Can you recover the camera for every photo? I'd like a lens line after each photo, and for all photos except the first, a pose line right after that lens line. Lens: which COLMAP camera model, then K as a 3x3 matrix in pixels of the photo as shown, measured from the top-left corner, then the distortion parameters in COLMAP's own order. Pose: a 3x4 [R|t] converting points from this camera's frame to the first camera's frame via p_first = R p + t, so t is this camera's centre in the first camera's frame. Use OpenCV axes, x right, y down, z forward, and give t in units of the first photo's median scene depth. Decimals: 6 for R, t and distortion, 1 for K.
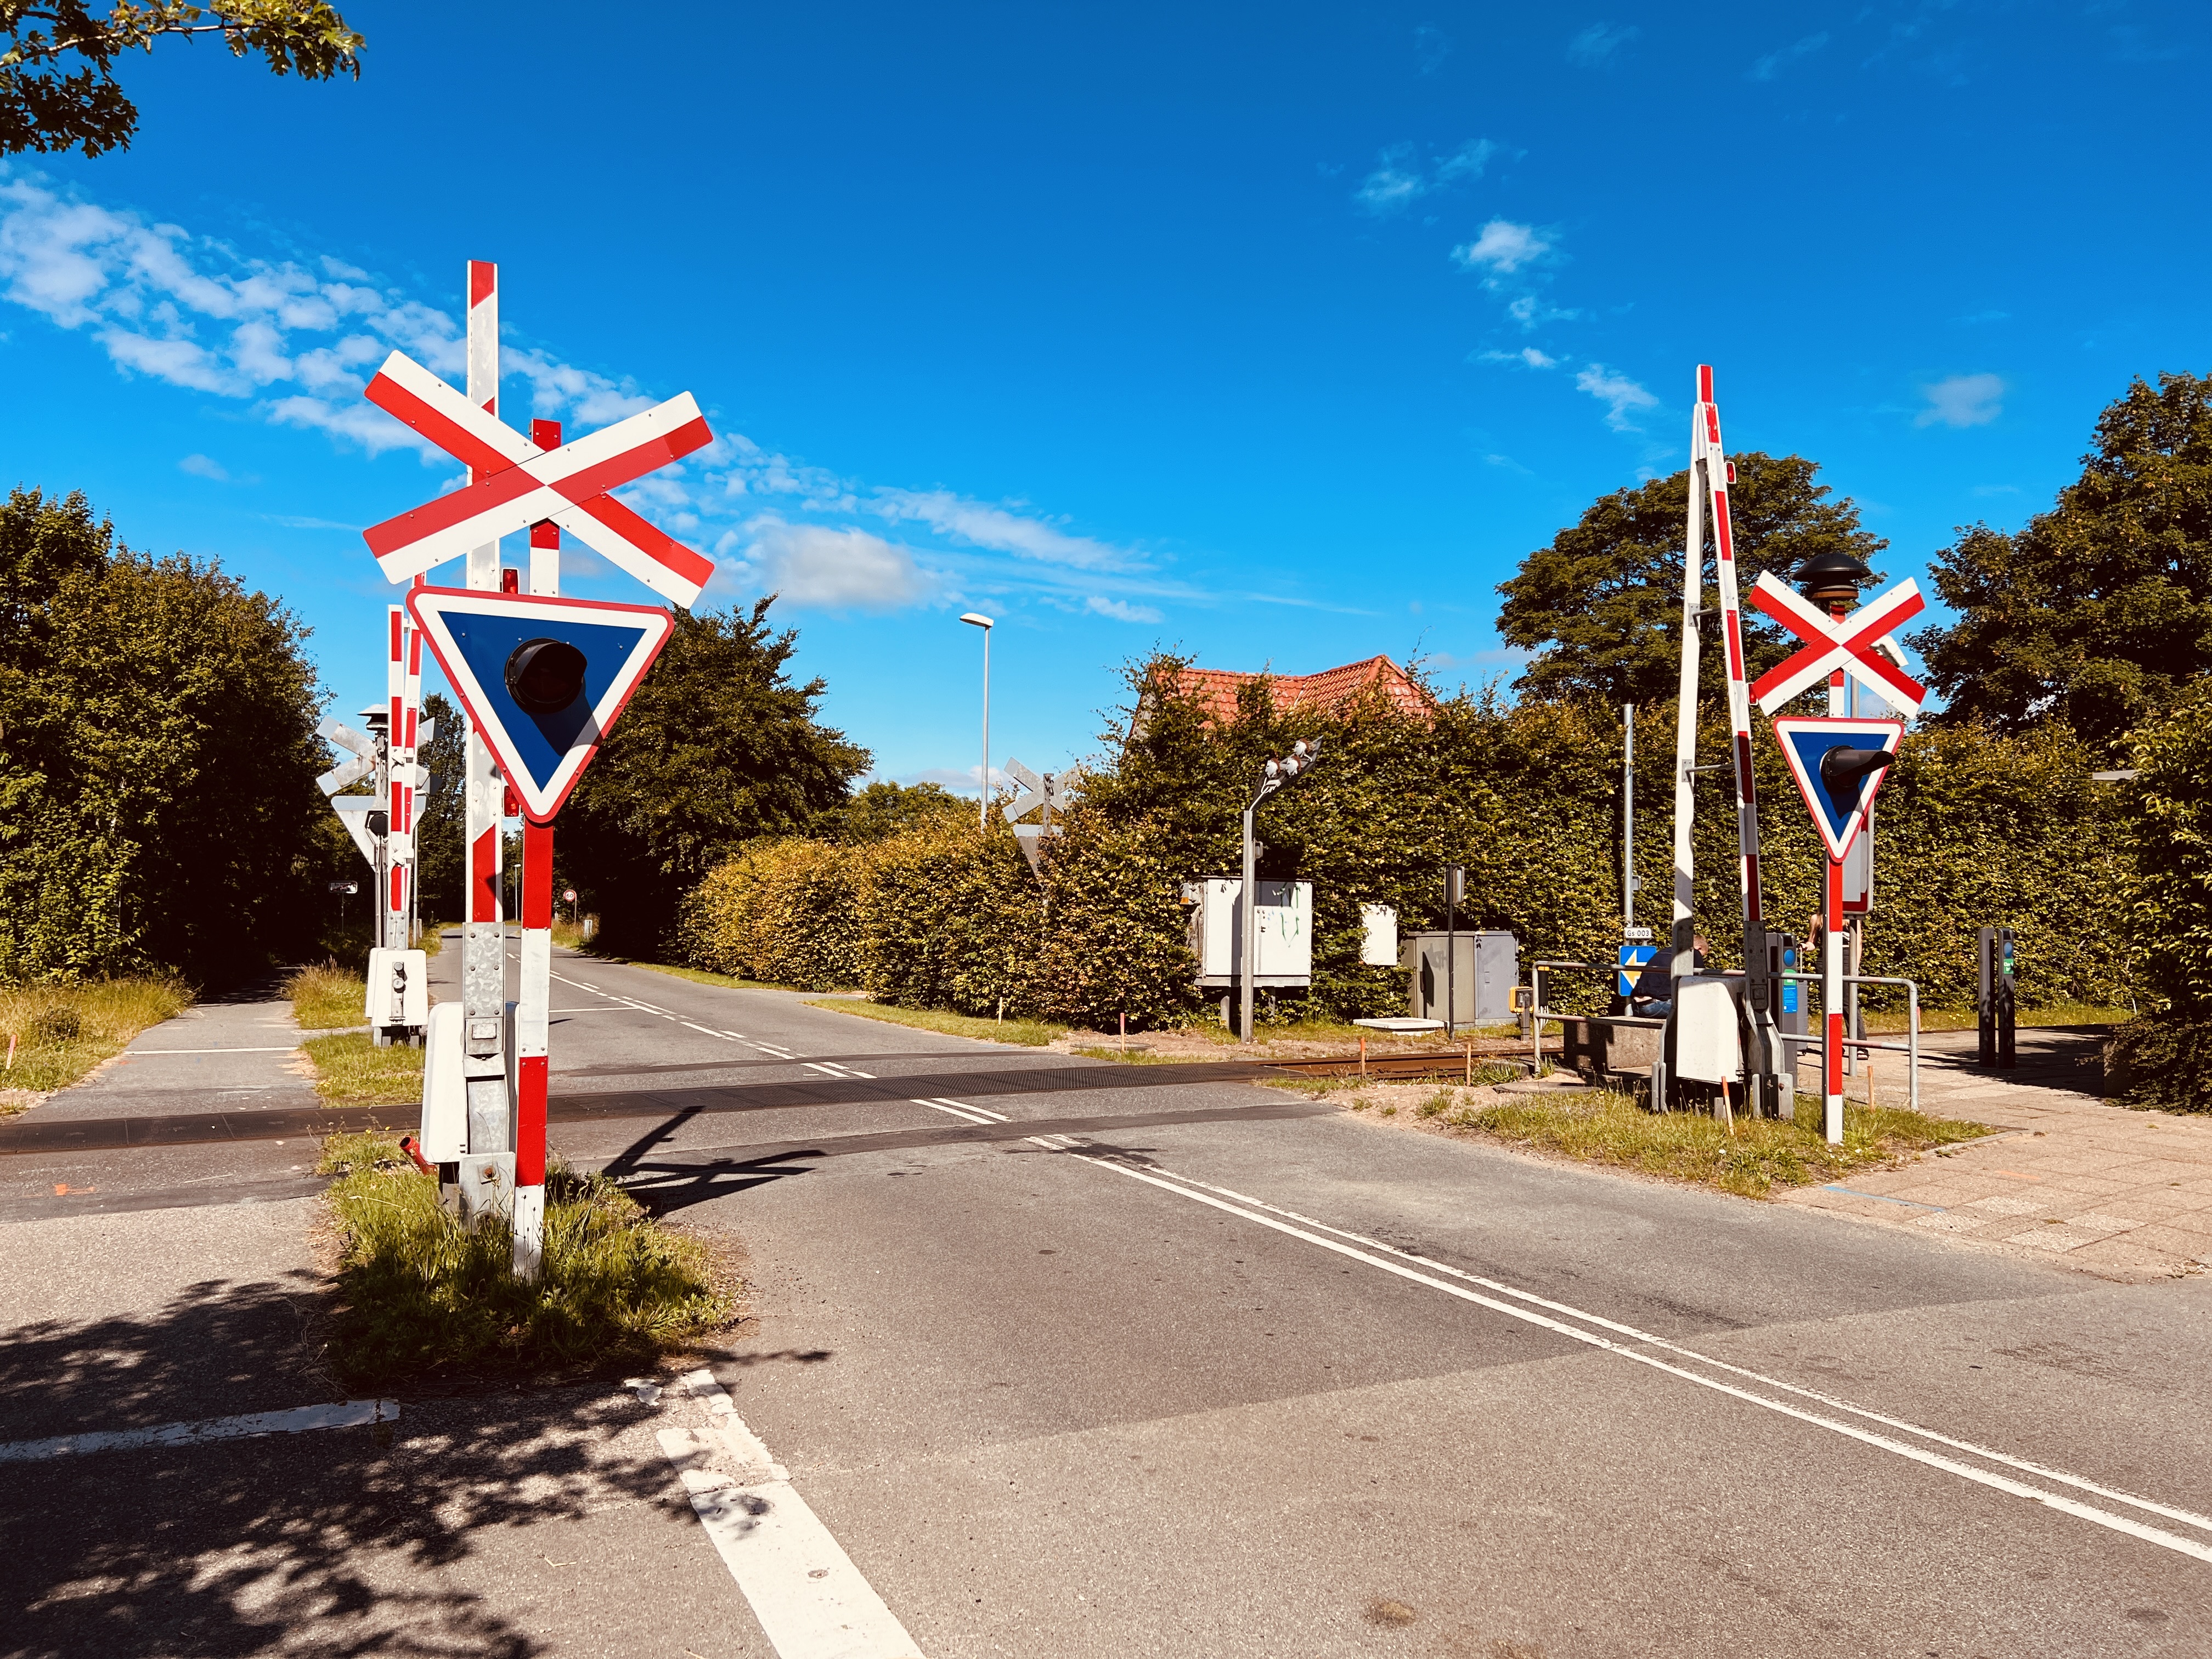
lens RADIAL K [[1668.6, 0, 1067.5], [0, 1668.6, 914.6], [0, 0, 1]] dist [0.051286, -0.059180]
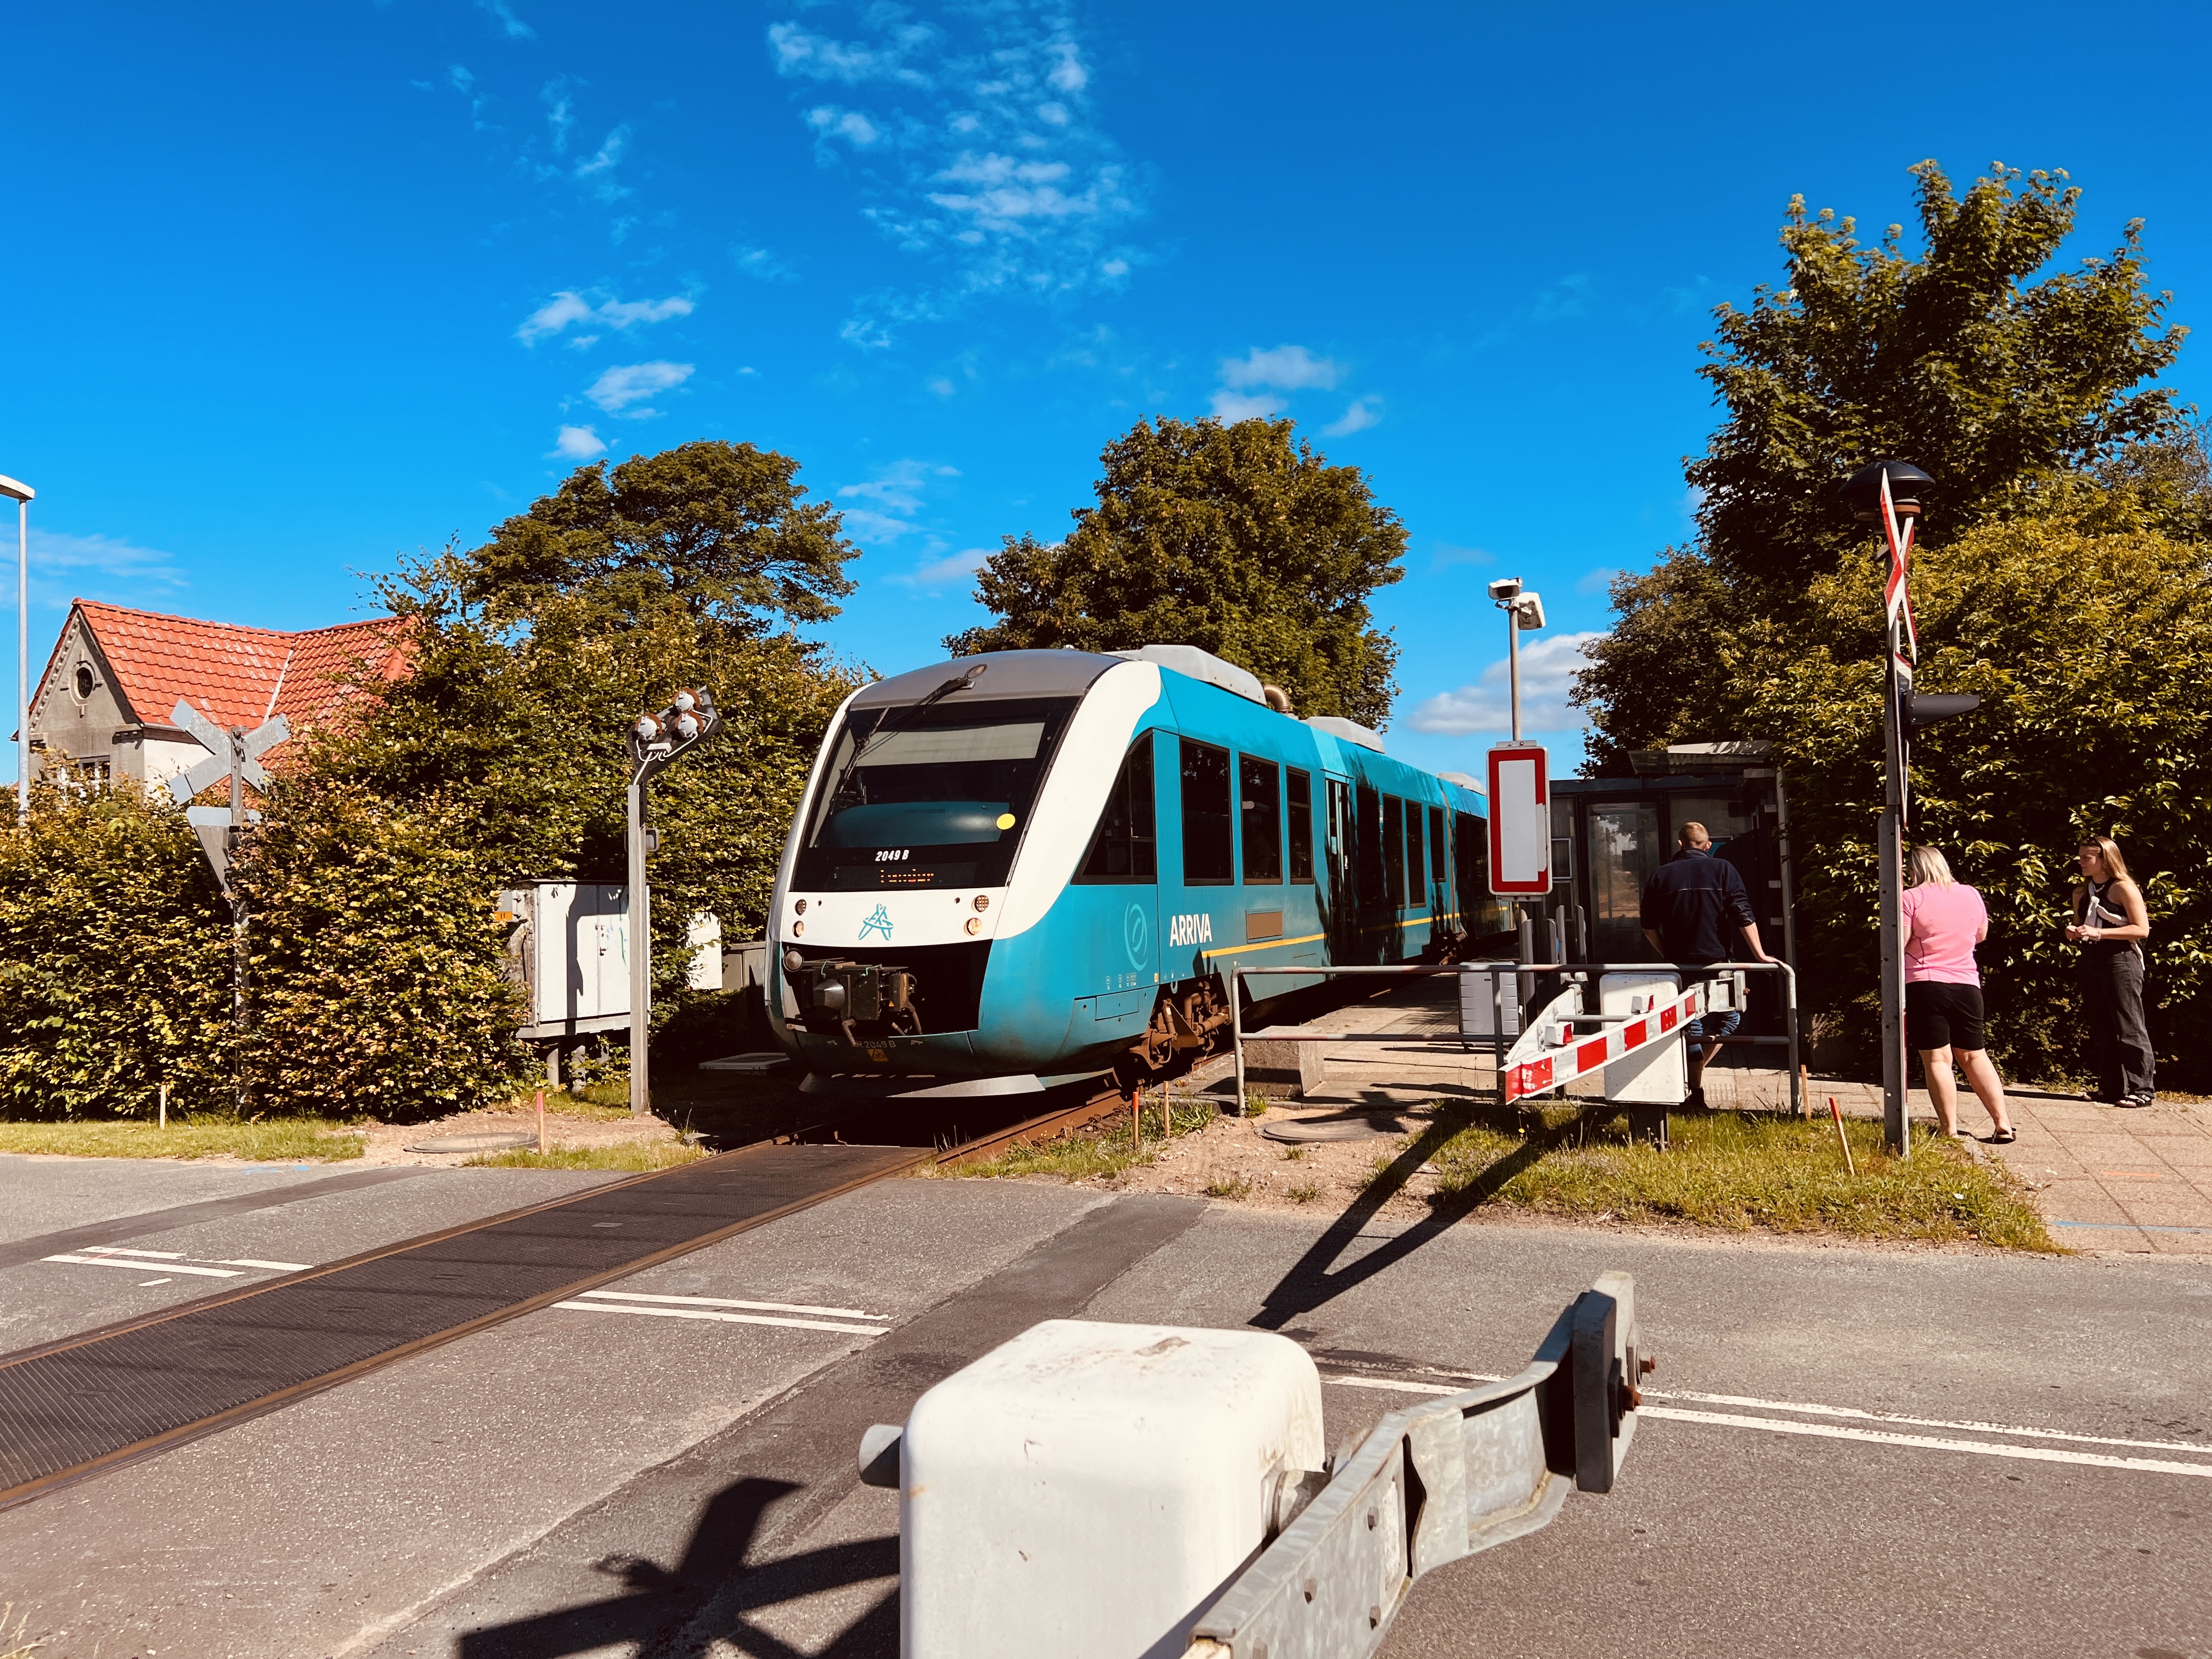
lens RADIAL K [[1668.6, 0, 1094.4], [0, 1668.6, 837.4], [0, 0, 1]] dist [0.051286, -0.059180]
pose [[0.749970, -0.009477, 0.661404, -0.106194], [0.041350, 0.998613, -0.032579, -0.004193], [-0.660179, 0.051782, 0.749322, 0.164465]]
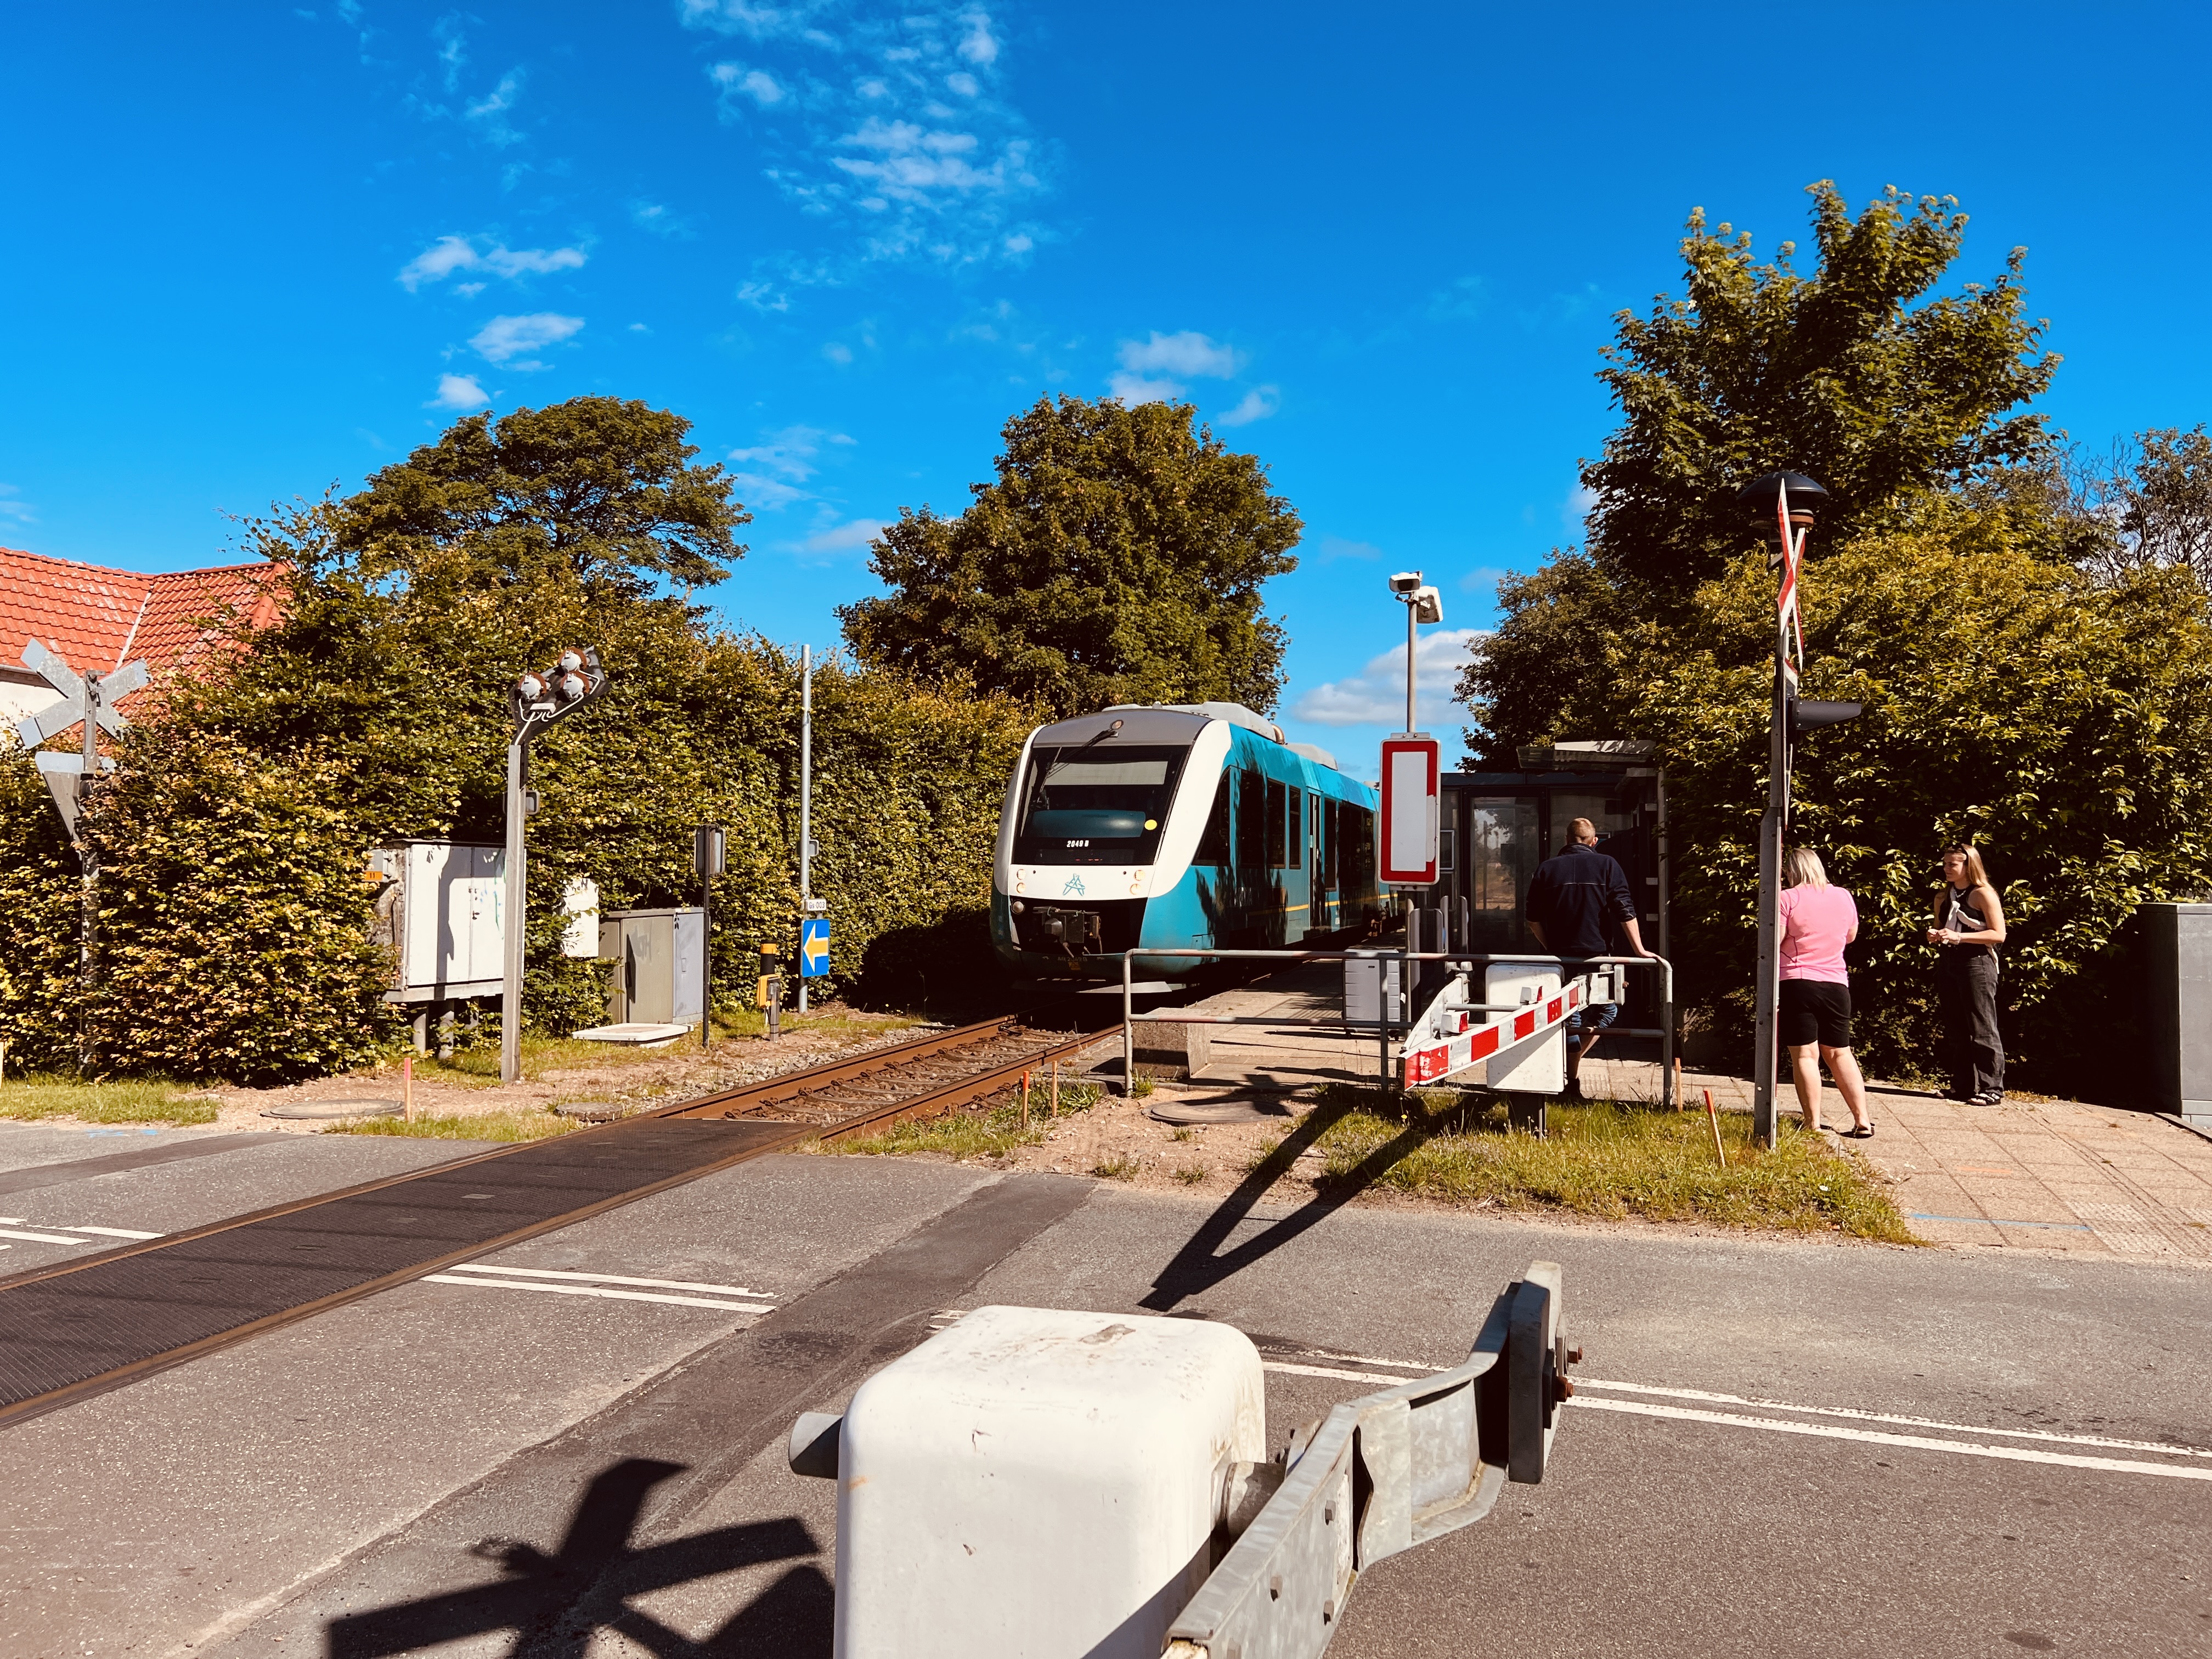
lens RADIAL K [[1668.6, 0, 1097.8], [0, 1668.6, 826.7], [0, 0, 1]] dist [0.051286, -0.059180]
pose [[0.701302, 0.009267, 0.712804, -0.106801], [0.011808, 0.999627, -0.024613, -0.004171], [-0.712767, 0.025678, 0.700931, 0.166498]]
